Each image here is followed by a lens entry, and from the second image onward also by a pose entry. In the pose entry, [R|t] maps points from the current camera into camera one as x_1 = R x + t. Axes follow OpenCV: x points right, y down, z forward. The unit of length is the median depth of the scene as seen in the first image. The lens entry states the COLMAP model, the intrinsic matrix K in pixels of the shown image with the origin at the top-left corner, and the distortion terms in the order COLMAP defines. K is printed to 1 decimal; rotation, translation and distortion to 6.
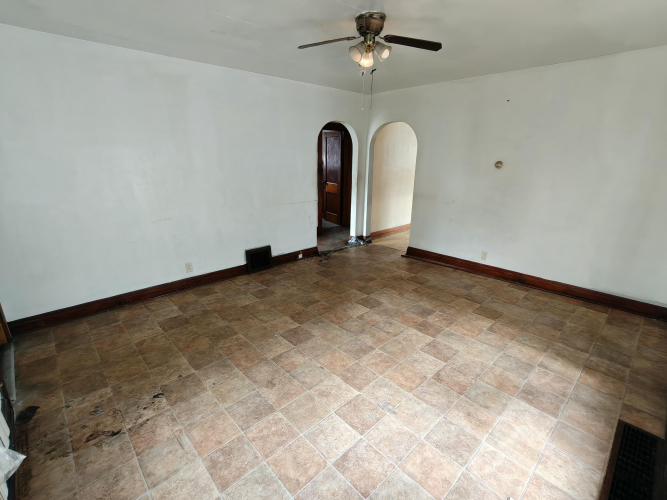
lens RADIAL K [[314.7, 0, 333.2], [0, 314.7, 251.6], [0, 0, 1]] dist [-0.000606, 0.003359]
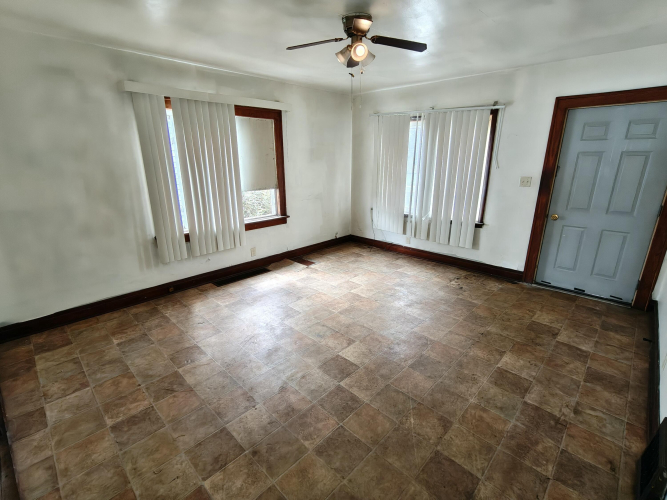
lens RADIAL K [[314.7, 0, 332.7], [0, 314.7, 250.3], [0, 0, 1]] dist [-0.000606, 0.003359]
pose [[-0.998963, 0.006400, -0.045086, 0.176664], [-0.020081, 0.826706, 0.562275, -0.493479], [0.040871, 0.562598, -0.825720, 1.599965]]
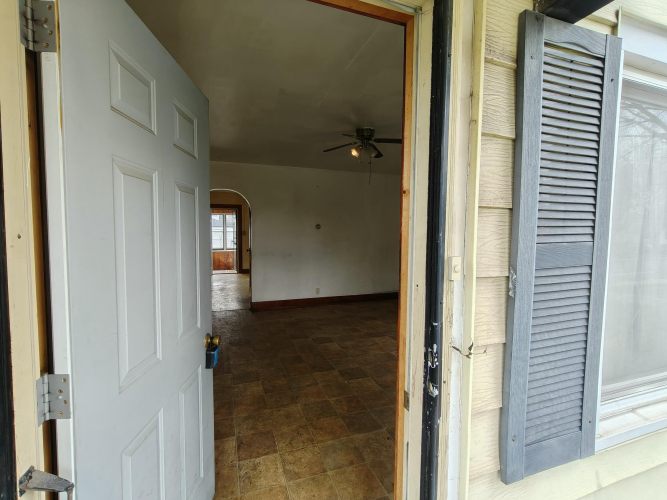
lens RADIAL K [[314.7, 0, 334.0], [0, 314.7, 248.7], [0, 0, 1]] dist [-0.000606, 0.003359]
pose [[0.401698, -0.054209, 0.914166, -1.004688], [0.266074, 0.962092, -0.059866, -0.088308], [-0.876267, 0.267284, 0.400894, 0.467529]]
